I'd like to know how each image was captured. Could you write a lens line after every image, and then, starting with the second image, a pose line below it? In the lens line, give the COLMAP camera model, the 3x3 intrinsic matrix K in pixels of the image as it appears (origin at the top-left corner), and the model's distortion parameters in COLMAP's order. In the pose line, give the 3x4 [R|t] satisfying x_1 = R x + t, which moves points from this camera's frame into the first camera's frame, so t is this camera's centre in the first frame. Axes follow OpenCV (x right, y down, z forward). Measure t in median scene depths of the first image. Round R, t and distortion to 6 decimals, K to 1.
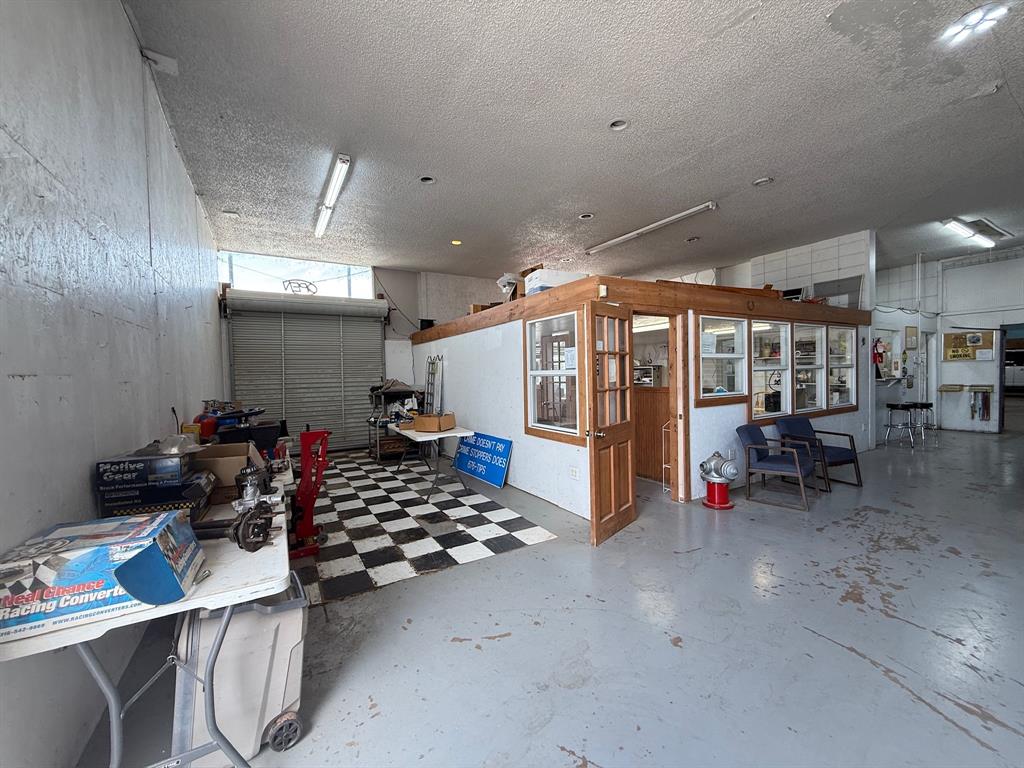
lens RADIAL K [[410.5, 0, 511.3], [0, 410.5, 384.9], [0, 0, 1]] dist [-0.003093, 0.000139]
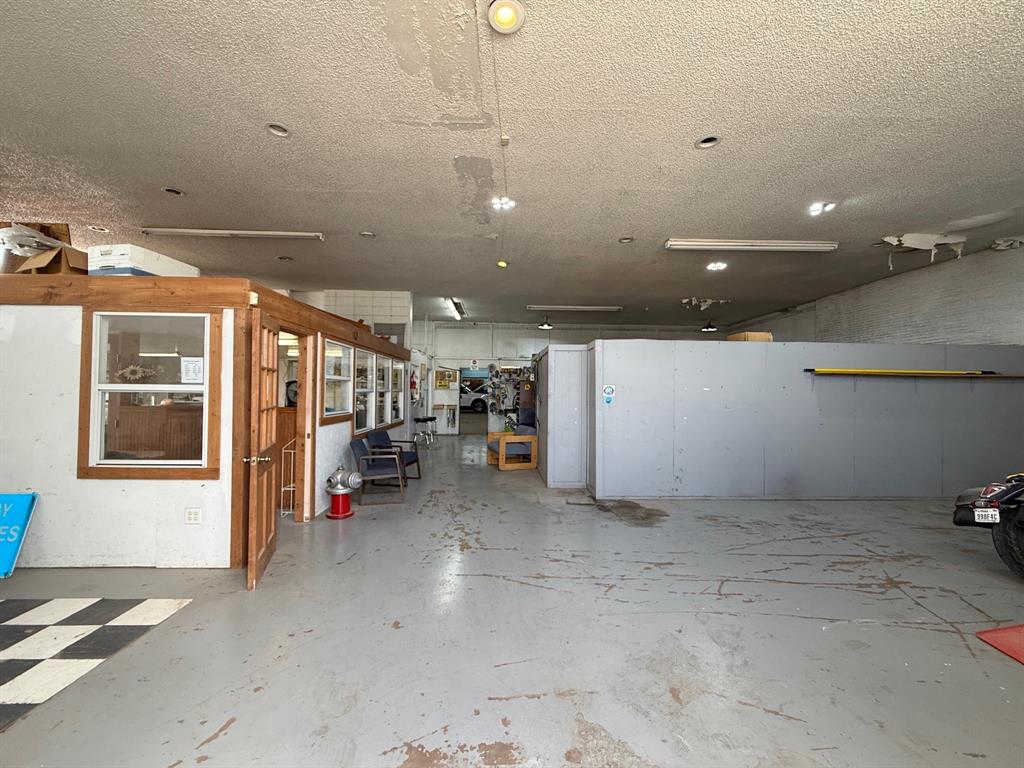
lens RADIAL K [[410.5, 0, 512.7], [0, 410.5, 385.4], [0, 0, 1]] dist [-0.003093, 0.000139]
pose [[0.477851, 0.040619, 0.877501, -0.226503], [0.002443, 0.998865, -0.047568, 0.002983], [-0.878437, 0.024874, 0.477210, 0.067344]]
